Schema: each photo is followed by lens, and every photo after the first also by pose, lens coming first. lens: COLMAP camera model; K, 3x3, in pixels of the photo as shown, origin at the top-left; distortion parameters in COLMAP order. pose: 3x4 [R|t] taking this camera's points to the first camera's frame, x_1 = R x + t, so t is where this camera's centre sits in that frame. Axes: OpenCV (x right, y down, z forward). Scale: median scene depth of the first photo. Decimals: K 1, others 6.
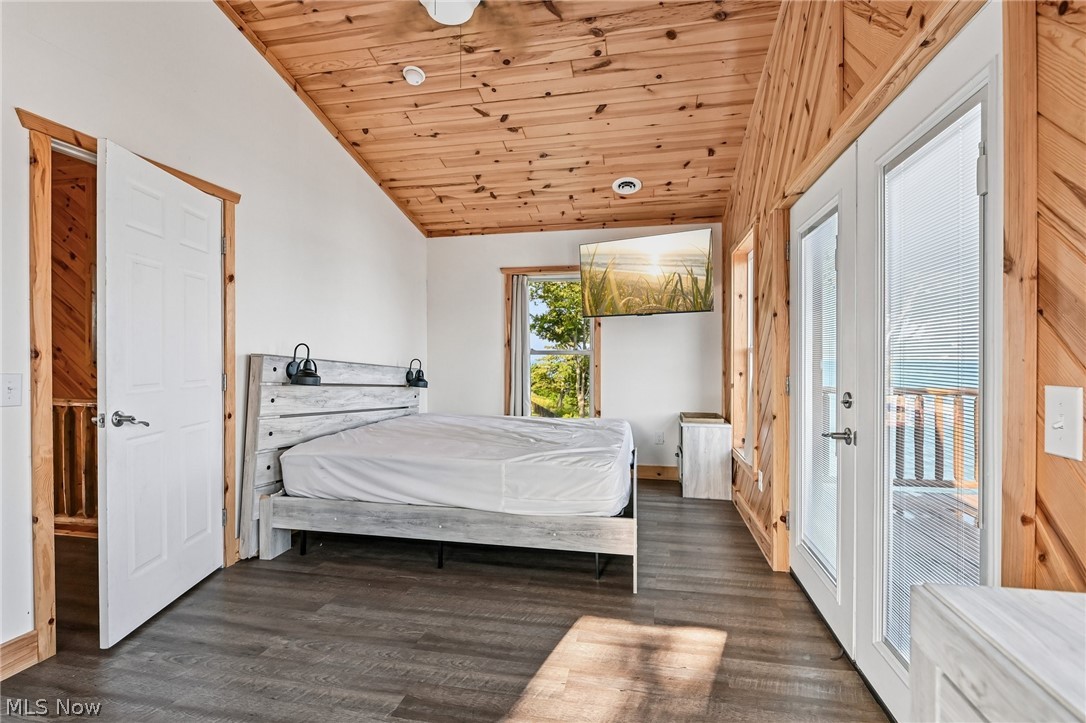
lens RADIAL K [[491.6, 0, 548.8], [0, 491.6, 366.2], [0, 0, 1]] dist [-0.001328, -0.002369]
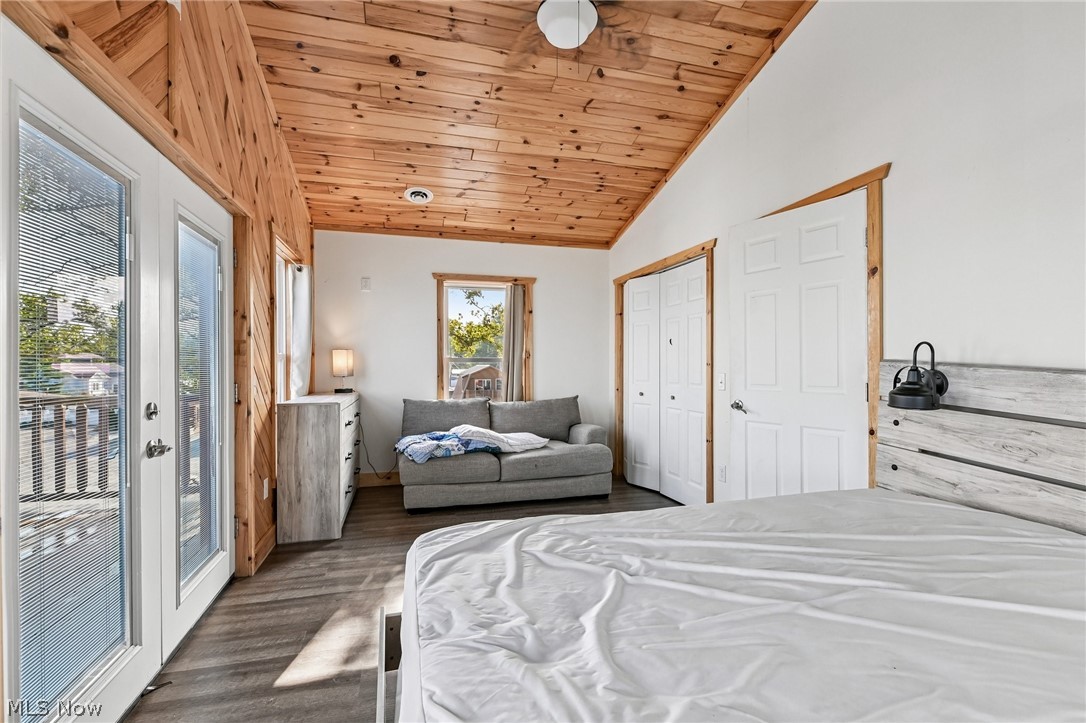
lens RADIAL K [[491.6, 0, 549.8], [0, 491.6, 358.4], [0, 0, 1]] dist [-0.001328, -0.002369]
pose [[-0.882440, 0.000911, -0.470425, 0.261713], [0.002444, 0.999994, -0.002648, -0.028244], [0.470419, -0.003486, -0.882436, 1.548556]]
